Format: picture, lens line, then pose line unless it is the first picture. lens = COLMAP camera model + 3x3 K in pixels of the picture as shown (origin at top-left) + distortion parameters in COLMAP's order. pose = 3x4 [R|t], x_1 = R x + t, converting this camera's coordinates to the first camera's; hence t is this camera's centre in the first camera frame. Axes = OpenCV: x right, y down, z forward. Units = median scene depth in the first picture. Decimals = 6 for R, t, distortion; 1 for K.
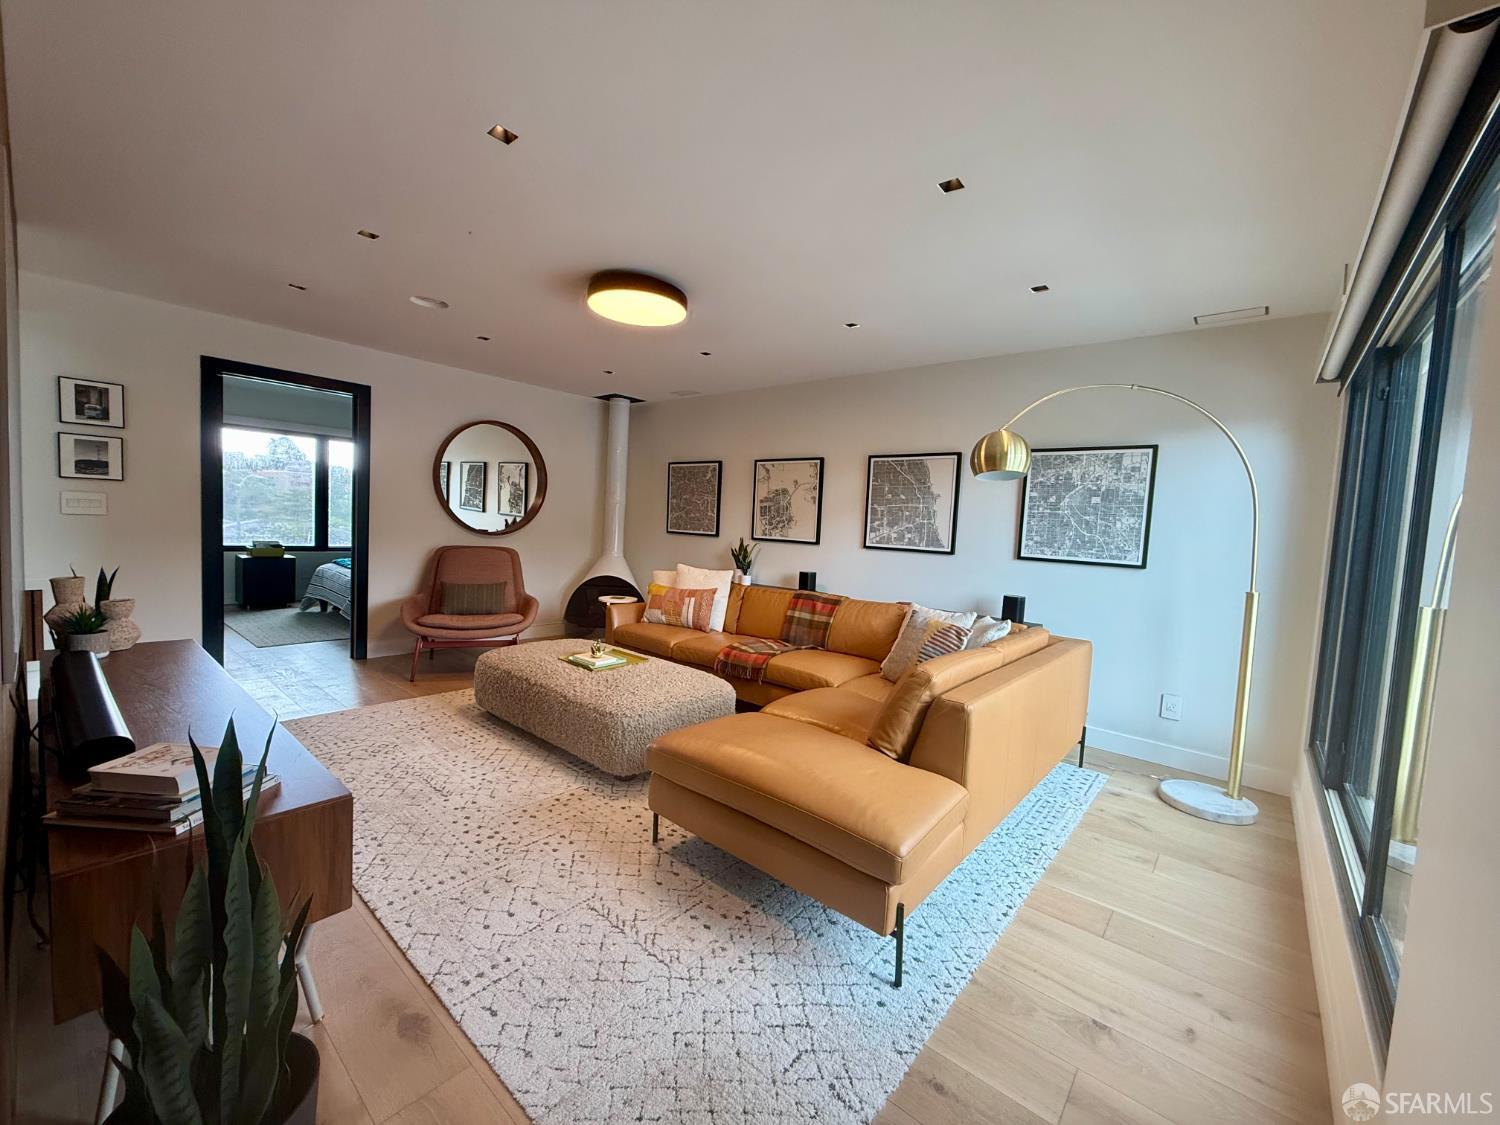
lens RADIAL K [[597.9, 0, 741.0], [0, 597.9, 562.2], [0, 0, 1]] dist [0.000910, -0.000215]
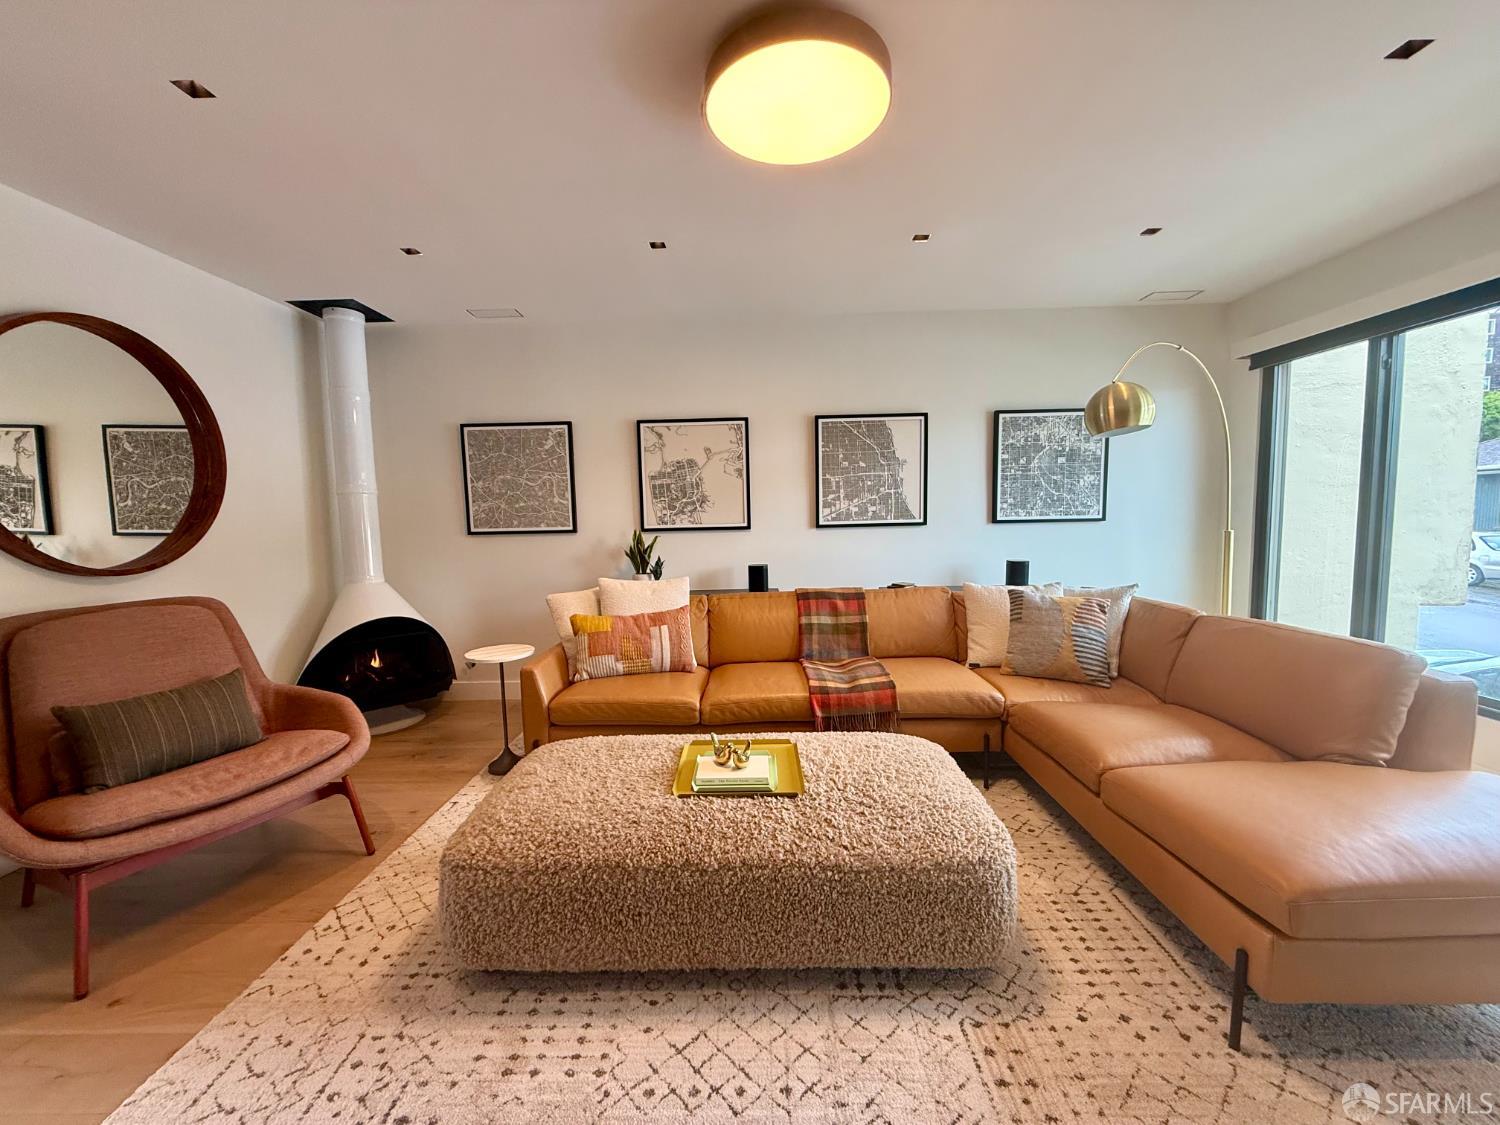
lens RADIAL K [[597.9, 0, 750.1], [0, 597.9, 561.2], [0, 0, 1]] dist [0.000910, -0.000215]
pose [[0.766255, -0.125806, 0.630101, -0.423507], [0.104905, 0.991981, 0.070485, -0.048620], [-0.633915, 0.012091, 0.773308, 0.439893]]
